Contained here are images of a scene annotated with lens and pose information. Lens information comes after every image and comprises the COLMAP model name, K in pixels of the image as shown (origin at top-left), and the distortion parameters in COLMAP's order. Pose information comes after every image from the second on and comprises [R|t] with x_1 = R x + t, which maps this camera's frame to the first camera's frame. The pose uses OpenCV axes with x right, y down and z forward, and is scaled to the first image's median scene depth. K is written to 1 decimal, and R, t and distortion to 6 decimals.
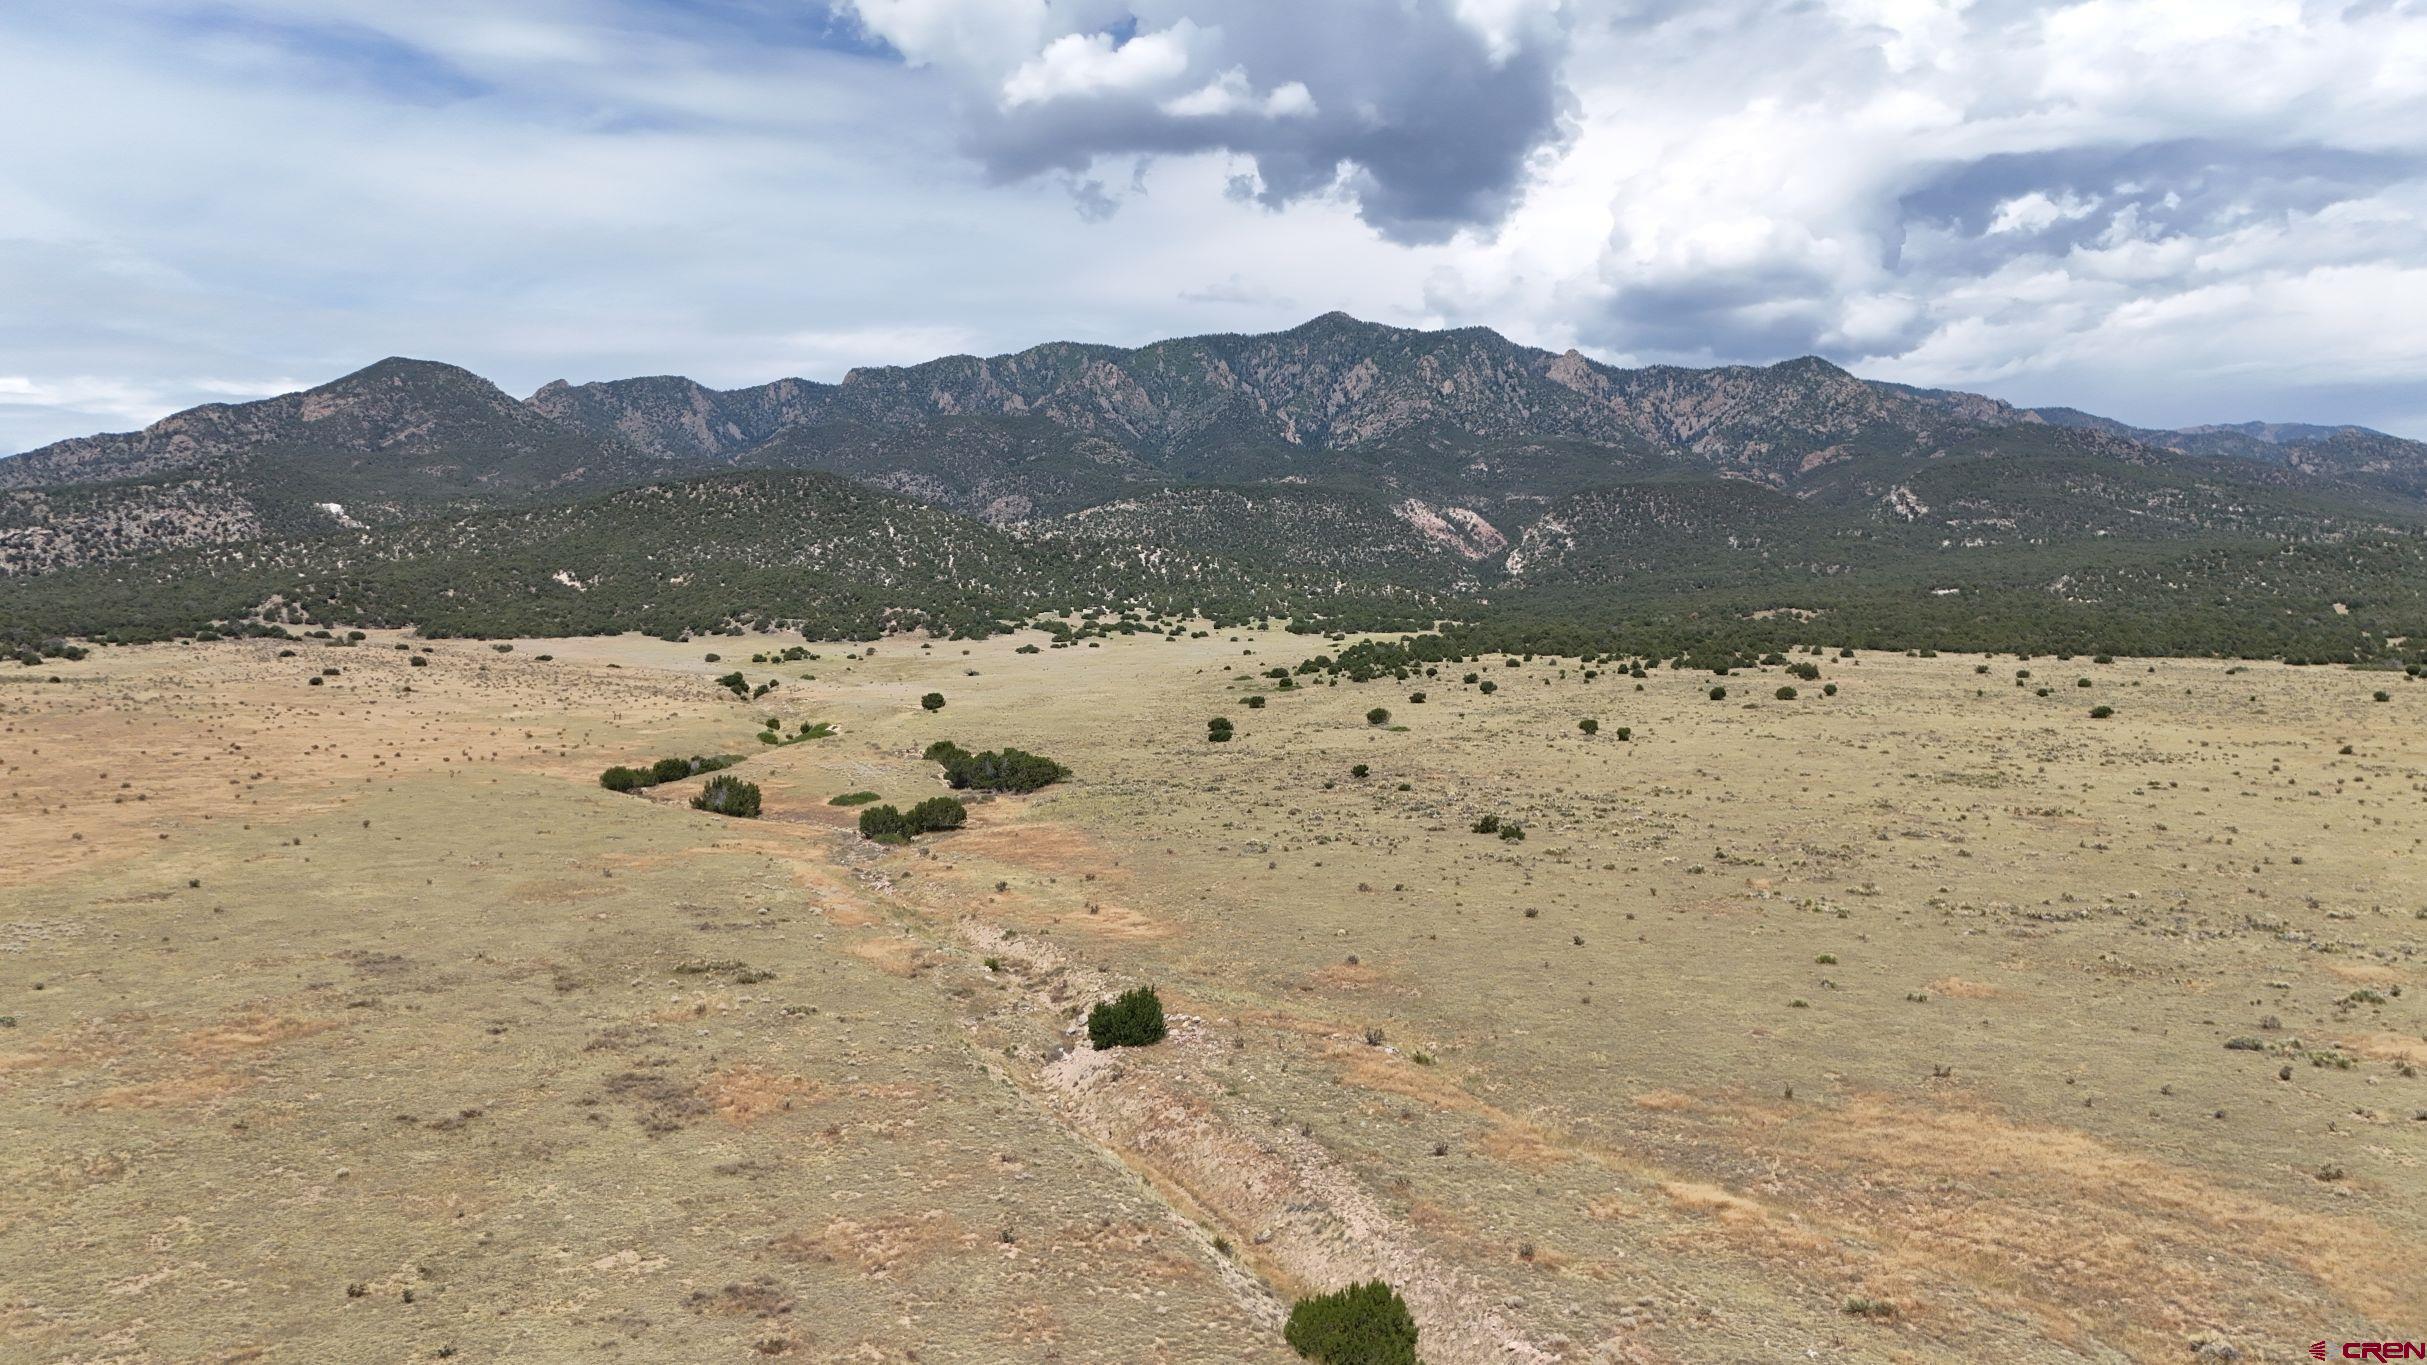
lens RADIAL K [[1793.5, 0, 1213.1], [0, 1793.5, 680.6], [0, 0, 1]] dist [0.091085, -0.092814]
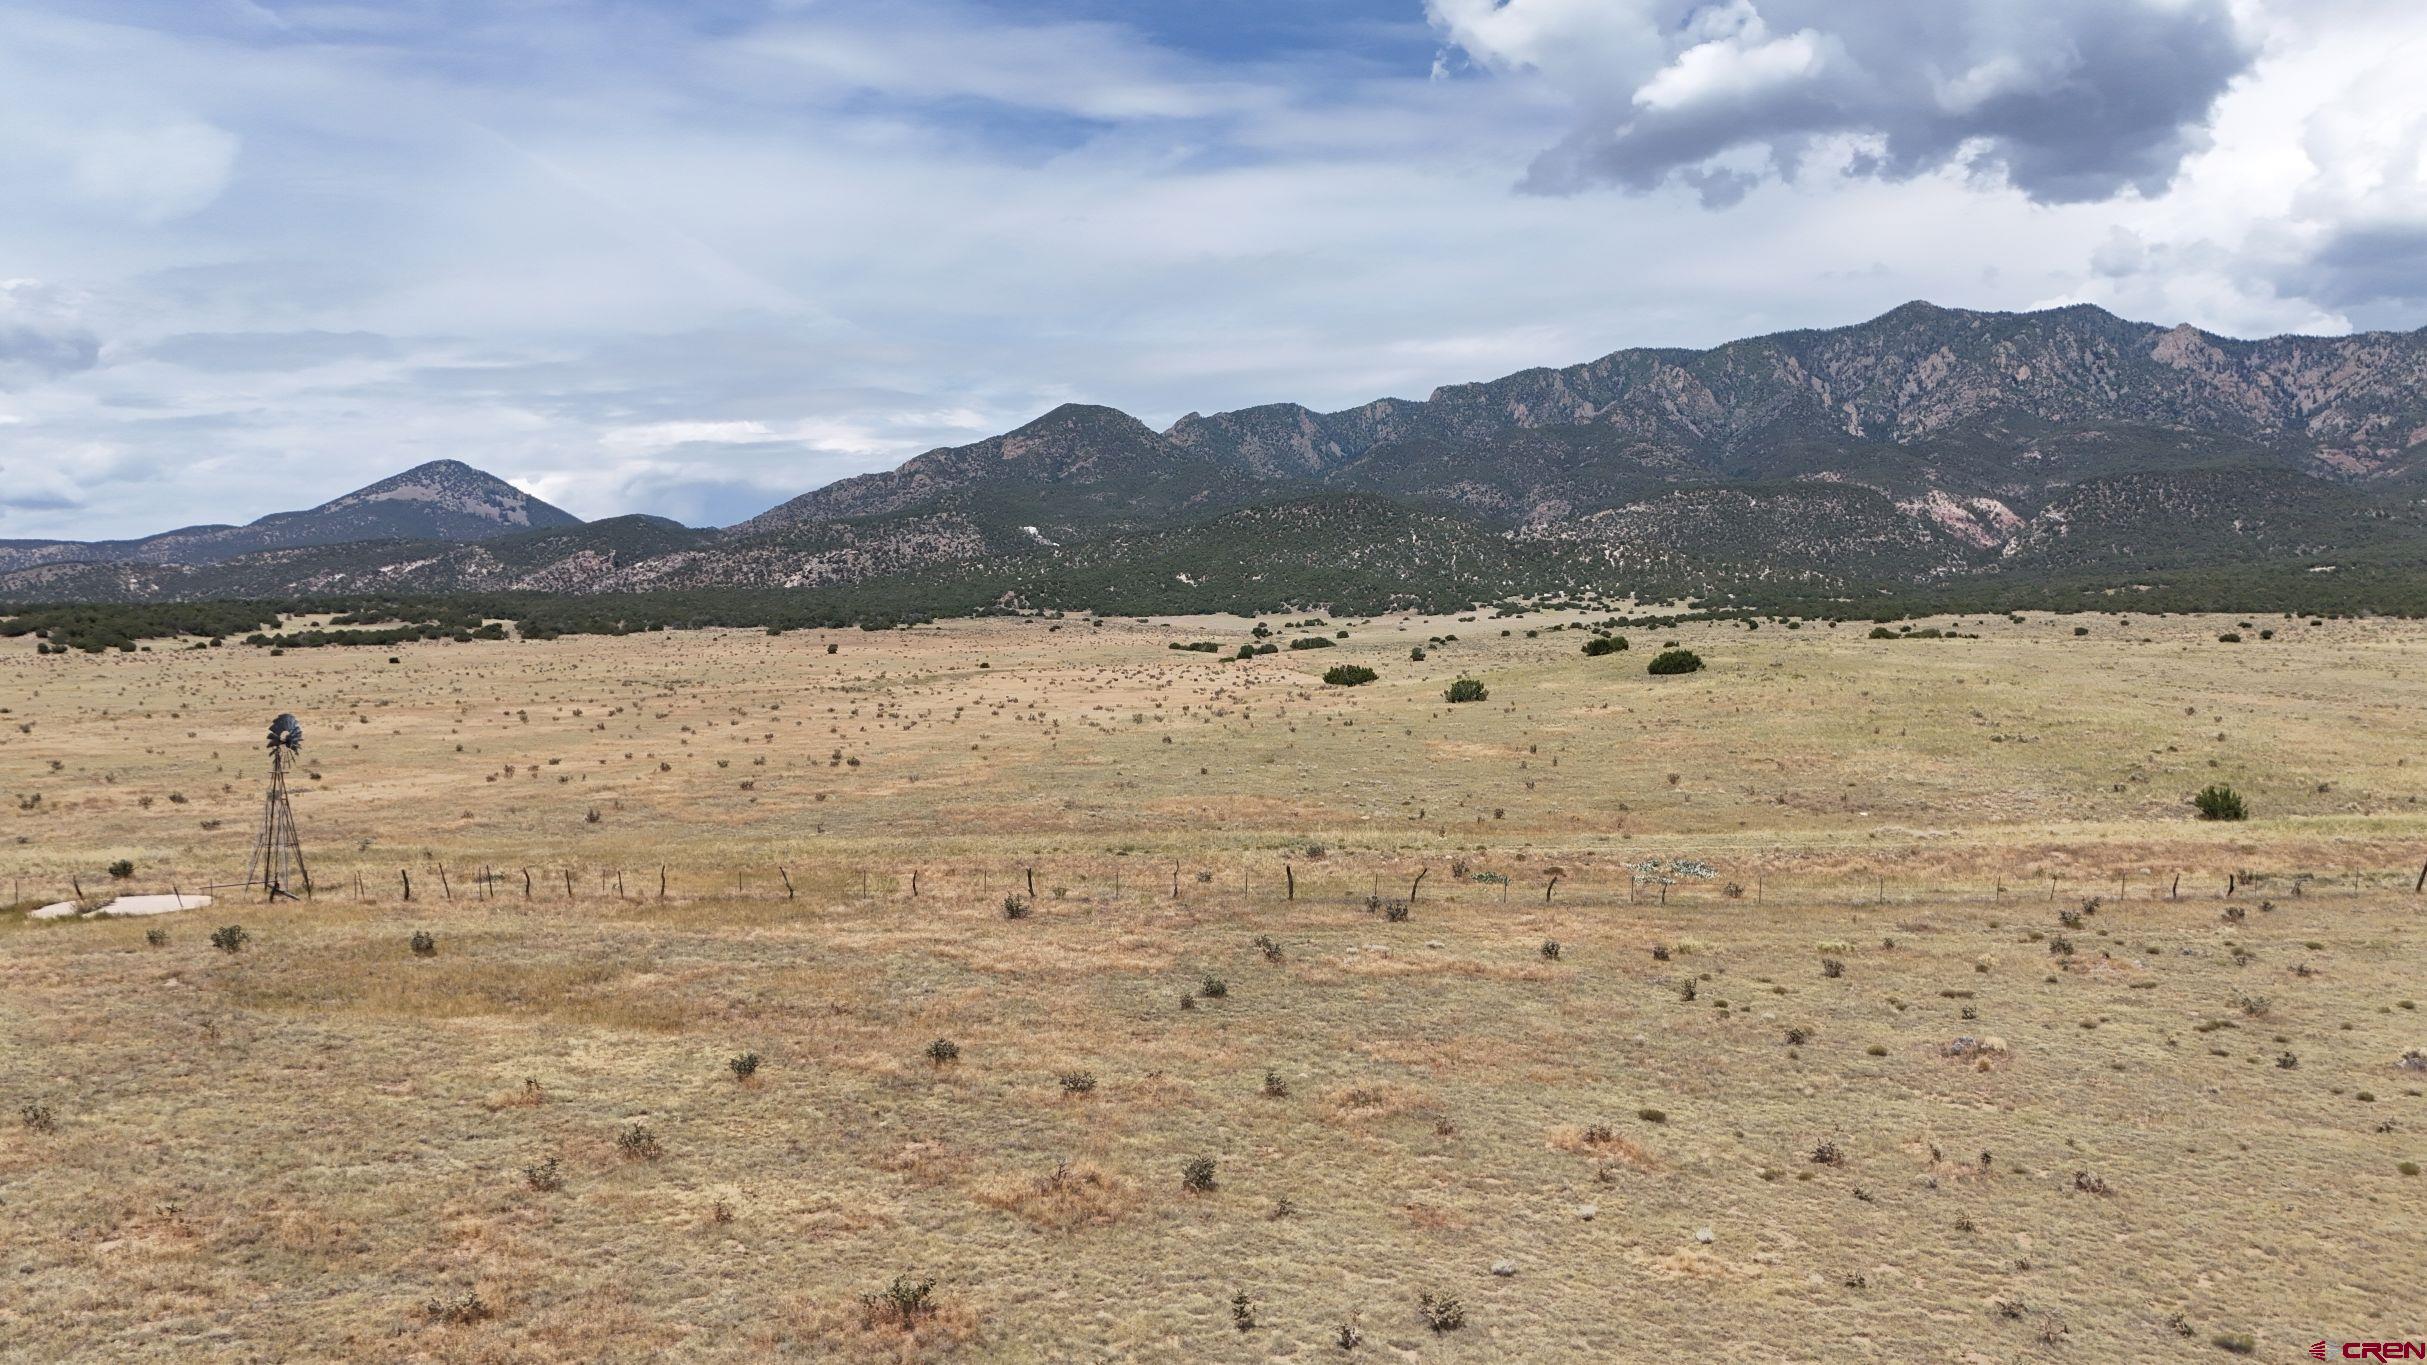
lens RADIAL K [[1790.1, 0, 1208.6], [0, 1790.1, 689.1], [0, 0, 1]] dist [0.073132, -0.078802]
pose [[0.942832, 0.005193, -0.333227, 0.047820], [-0.003045, 0.999971, 0.006968, 0.007839], [0.333253, -0.005555, 0.942821, -0.117795]]
